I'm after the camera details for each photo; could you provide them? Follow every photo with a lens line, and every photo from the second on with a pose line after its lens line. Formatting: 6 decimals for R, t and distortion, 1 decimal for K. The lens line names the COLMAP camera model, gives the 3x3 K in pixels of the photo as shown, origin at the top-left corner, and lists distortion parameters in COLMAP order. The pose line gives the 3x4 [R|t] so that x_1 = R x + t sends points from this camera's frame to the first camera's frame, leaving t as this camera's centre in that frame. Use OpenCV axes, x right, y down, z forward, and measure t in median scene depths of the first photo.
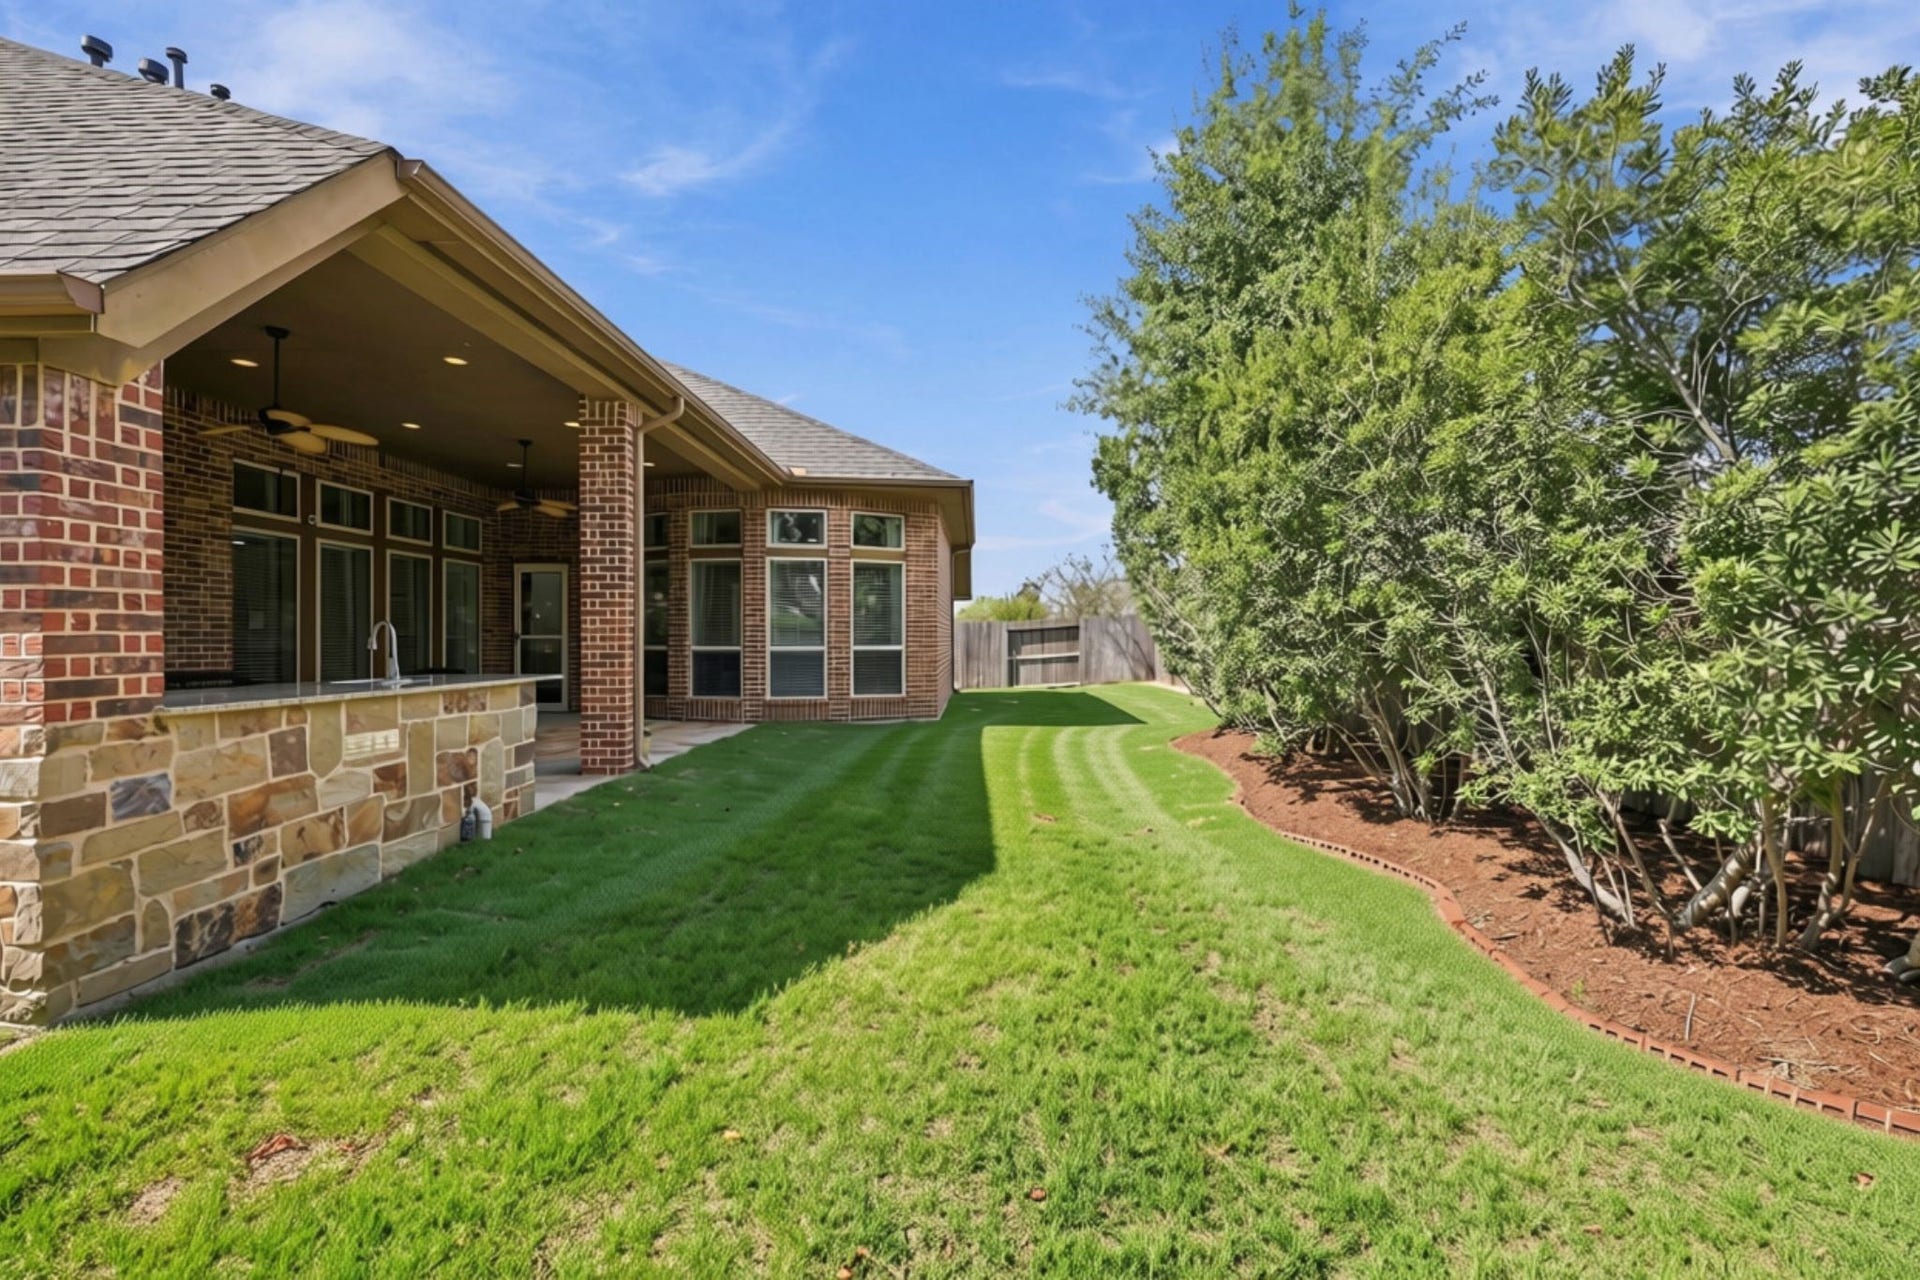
lens RADIAL K [[774.4, 0, 957.5], [0, 774.4, 632.9], [0, 0, 1]] dist [0.011277, -0.004570]
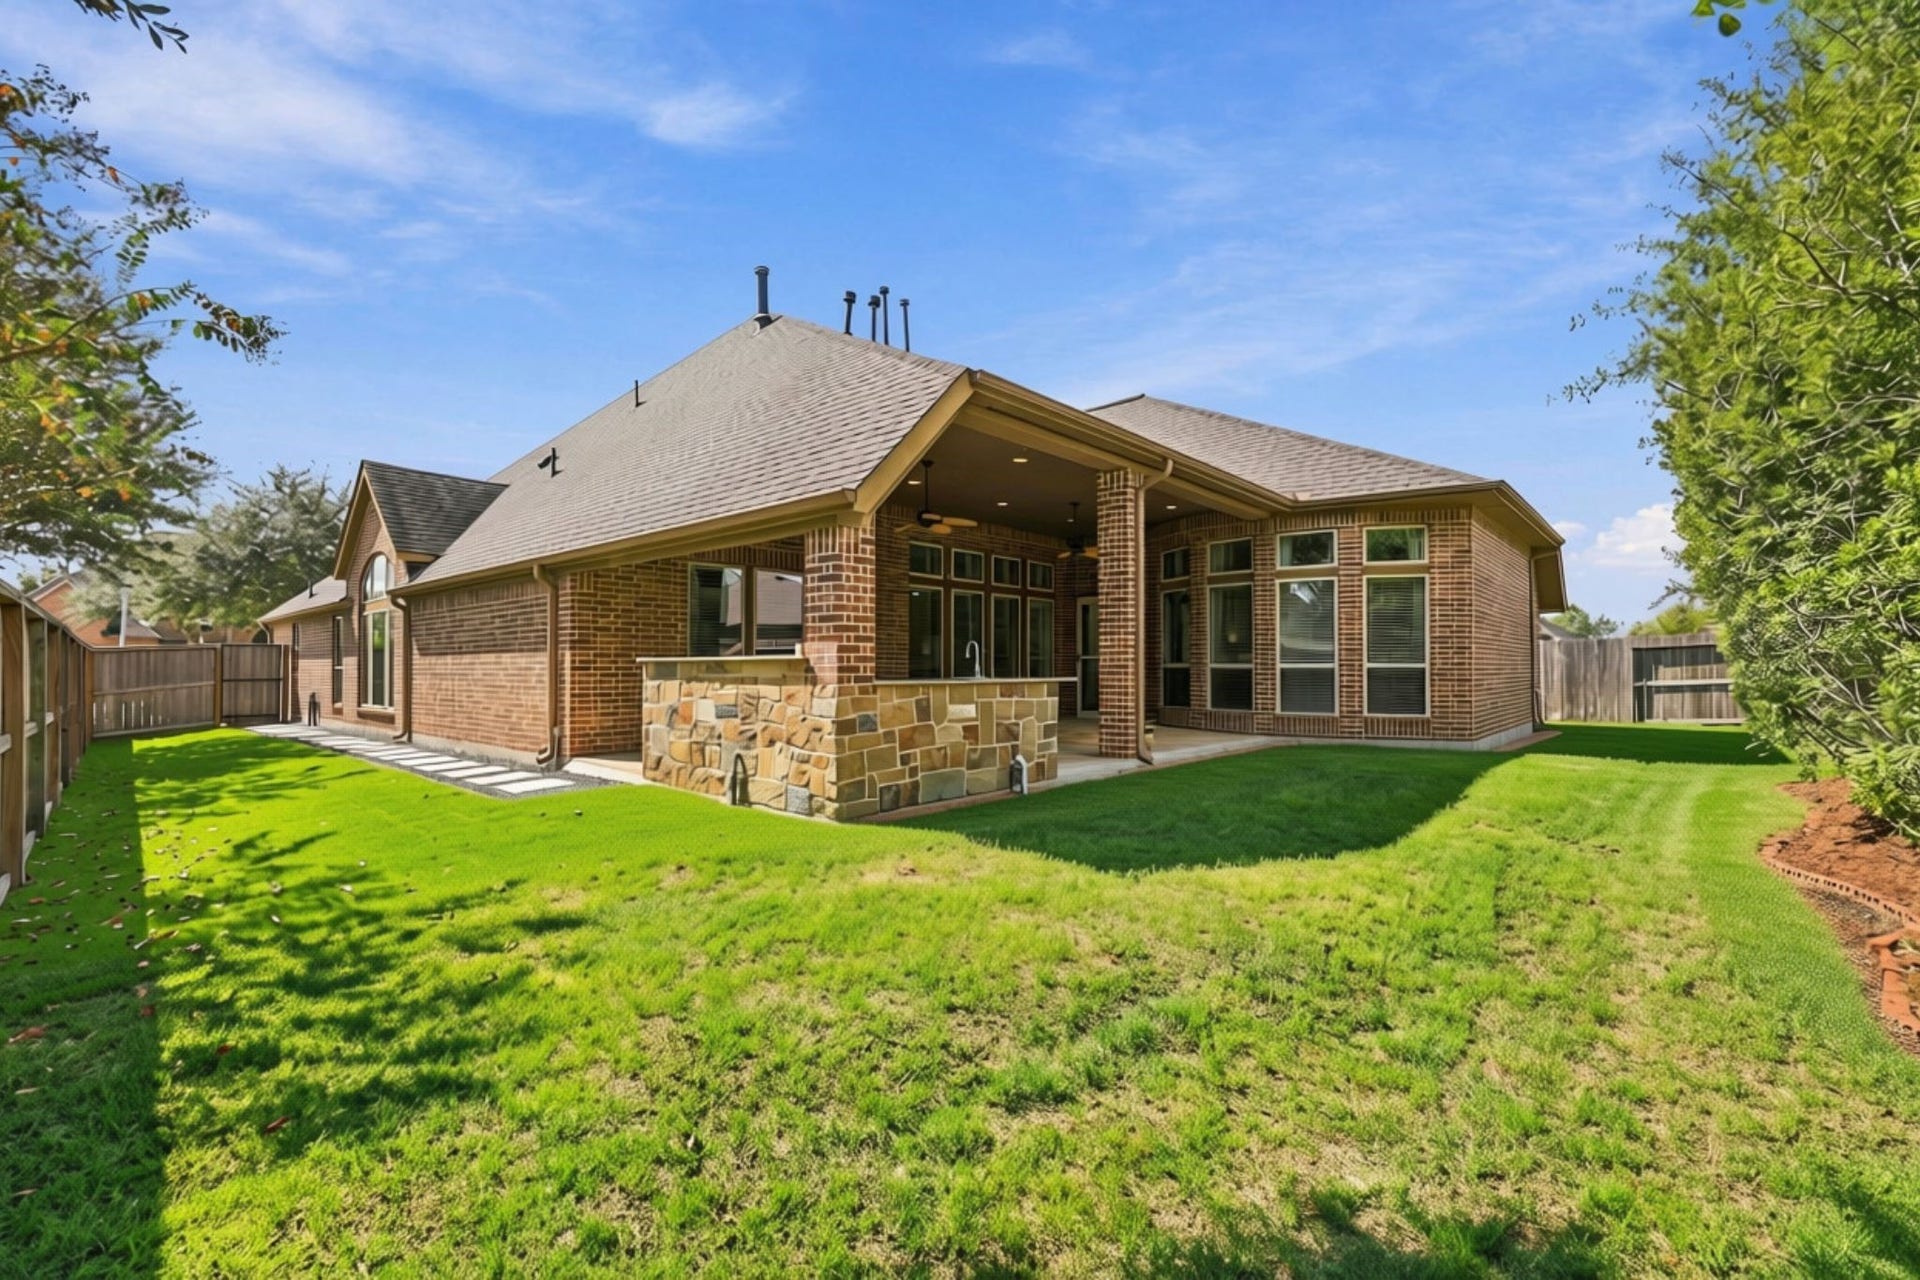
lens RADIAL K [[774.4, 0, 957.5], [0, 774.4, 632.9], [0, 0, 1]] dist [0.011277, -0.004570]
pose [[0.767866, -0.023794, -0.640169, 0.190297], [0.003905, 0.999465, -0.032465, 0.015250], [0.640599, 0.022429, 0.767548, -0.179272]]
